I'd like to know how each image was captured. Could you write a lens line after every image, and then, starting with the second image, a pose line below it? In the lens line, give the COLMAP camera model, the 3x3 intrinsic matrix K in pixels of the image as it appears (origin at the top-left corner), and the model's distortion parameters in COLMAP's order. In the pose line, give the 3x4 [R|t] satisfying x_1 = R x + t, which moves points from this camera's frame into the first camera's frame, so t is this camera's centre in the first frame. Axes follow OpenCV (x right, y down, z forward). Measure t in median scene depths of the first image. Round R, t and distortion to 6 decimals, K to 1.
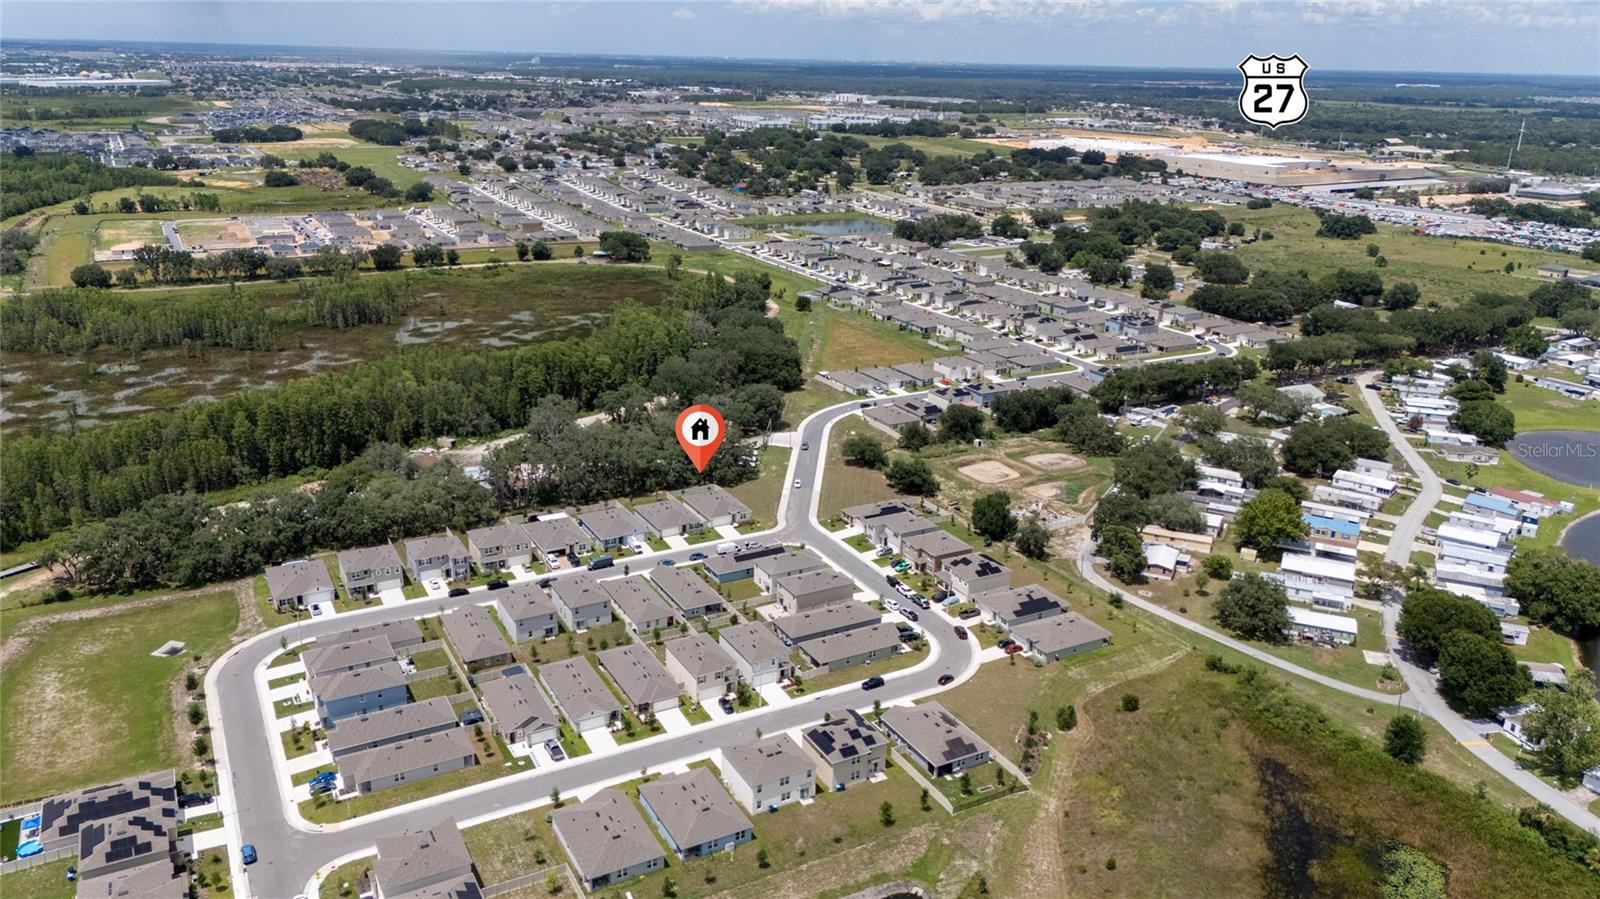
lens RADIAL K [[1178.0, 0, 800.0], [0, 1178.0, 449.5], [0, 0, 1]] dist [0.080239, -0.092099]
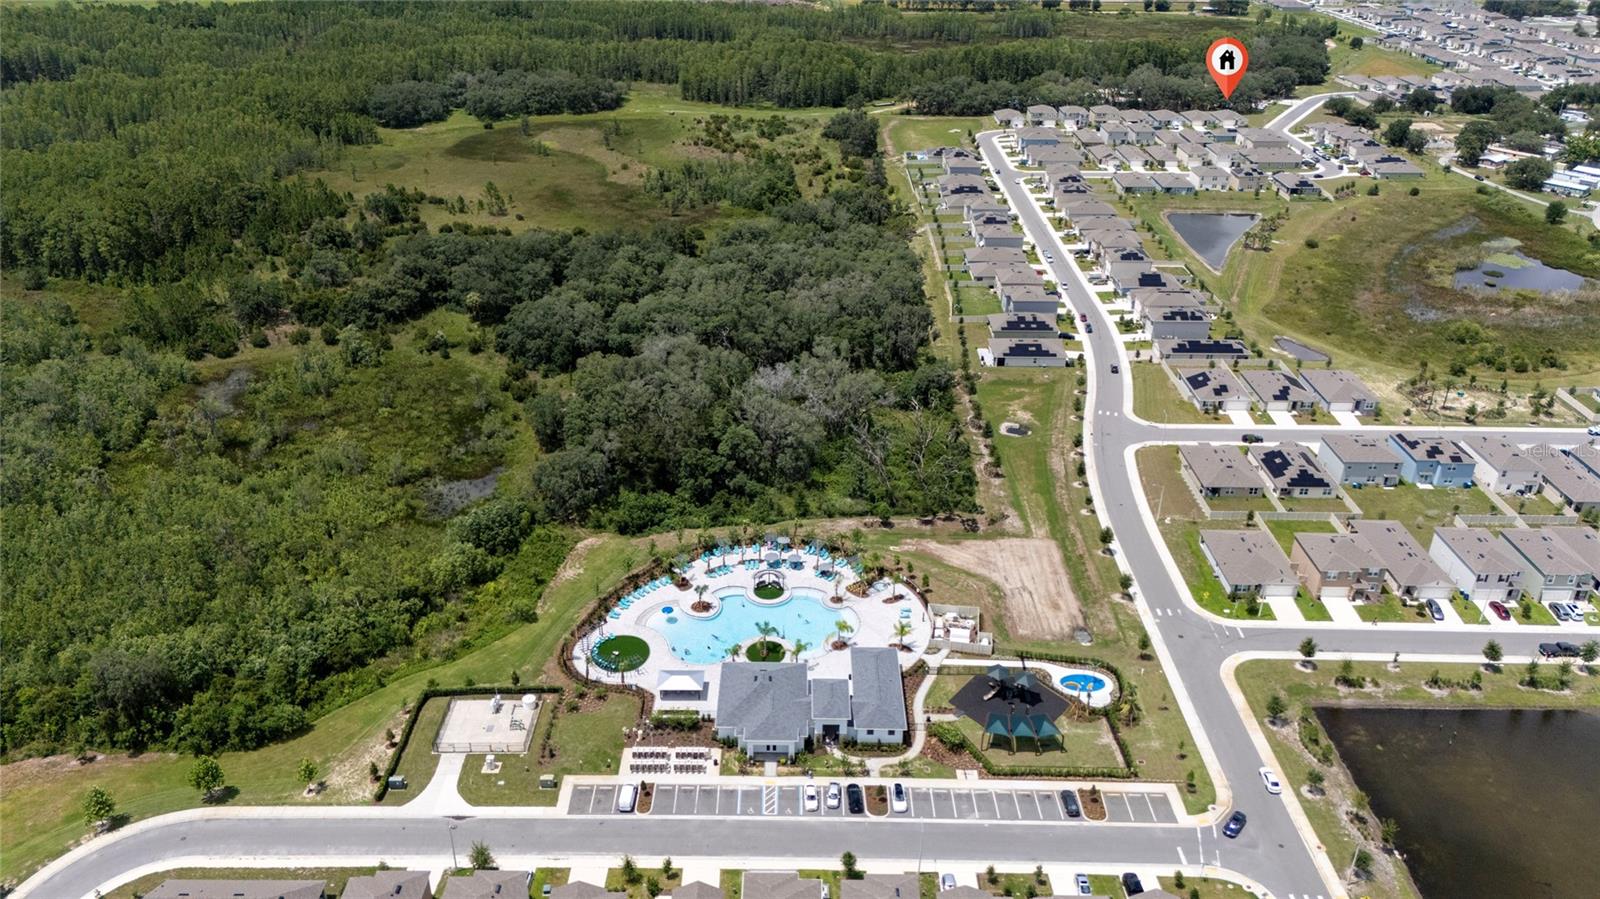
lens RADIAL K [[1178.0, 0, 800.0], [0, 1178.0, 449.5], [0, 0, 1]] dist [0.080239, -0.092099]
pose [[0.875260, 0.211436, -0.434988, 0.106259], [-0.146606, 0.973051, 0.177981, 0.132303], [0.460897, -0.092008, 0.882671, -0.389171]]
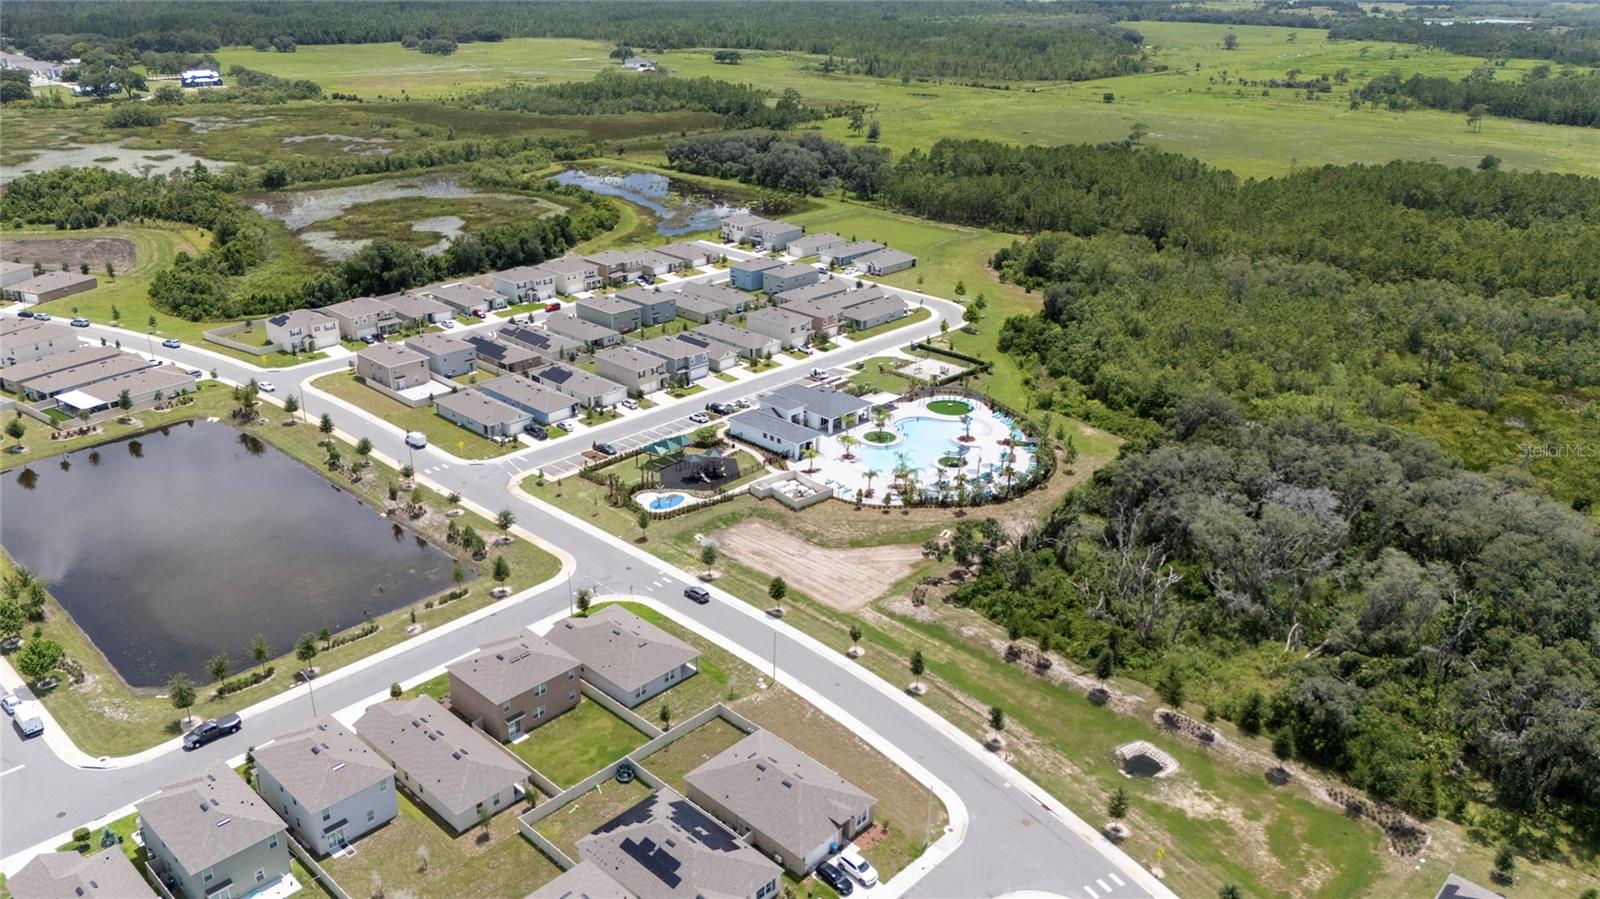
lens RADIAL K [[1178.0, 0, 800.0], [0, 1178.0, 449.5], [0, 0, 1]] dist [0.080239, -0.092099]
pose [[-0.950821, 0.088607, -0.296797, 0.111424], [-0.128944, 0.758001, 0.639381, 0.024317], [0.281626, 0.646207, -0.709298, 0.058013]]
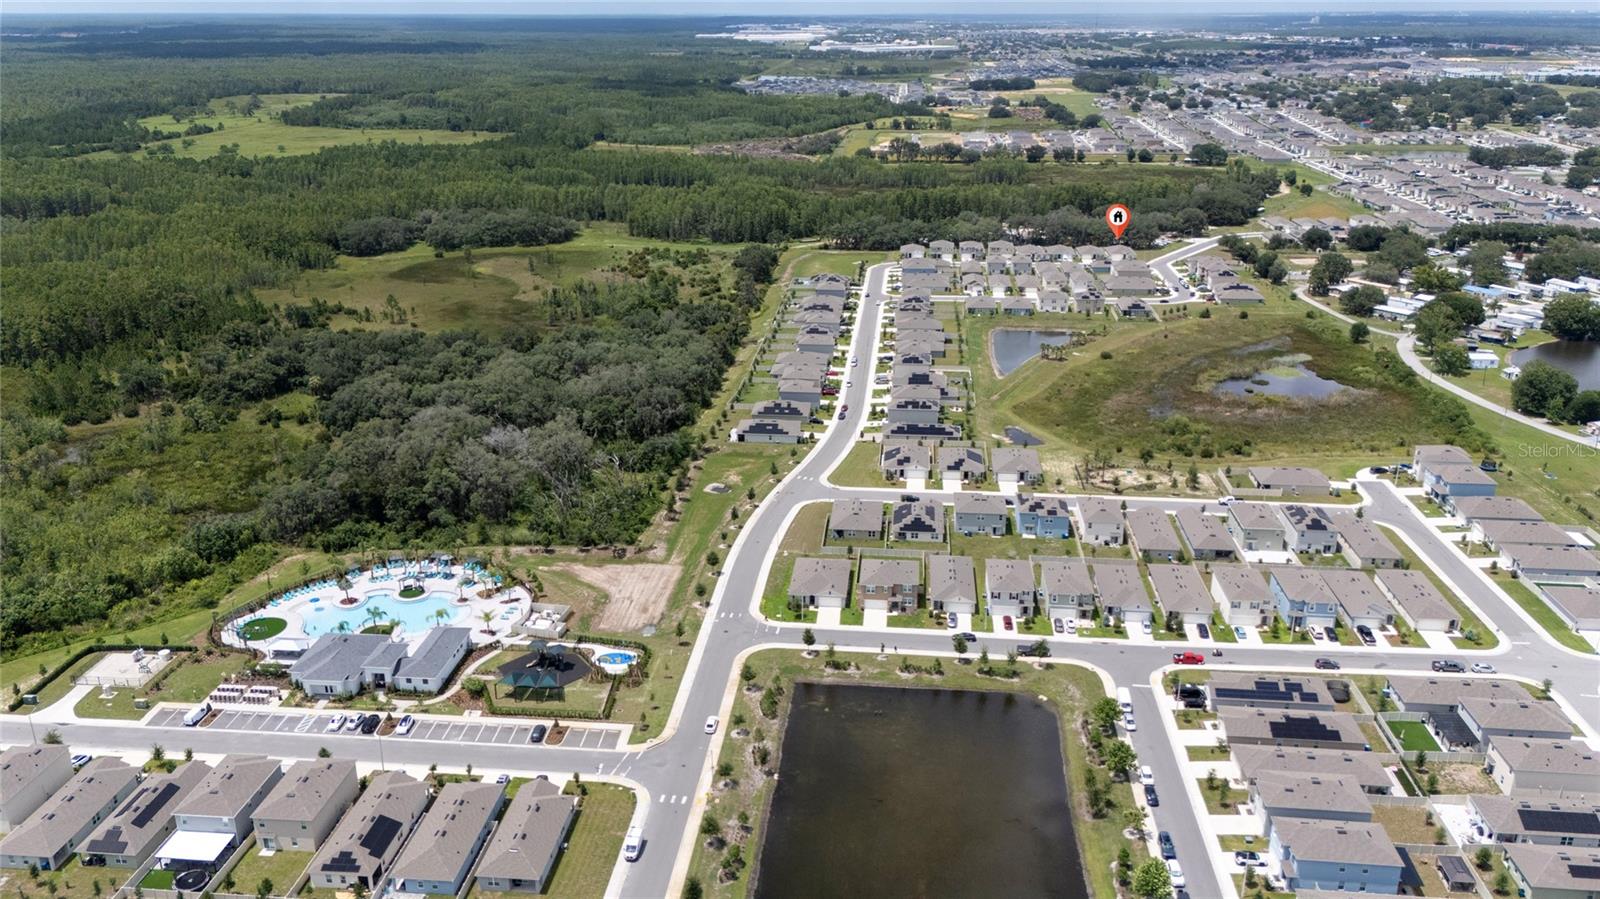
lens RADIAL K [[1215.7, 0, 800.0], [0, 1215.7, 449.5], [0, 0, 1]] dist [0.097350, -0.126486]
pose [[0.826458, 0.169058, -0.537017, 0.261296], [-0.160231, 0.985035, 0.063507, 0.135441], [0.539716, 0.033561, 0.841178, -0.386181]]
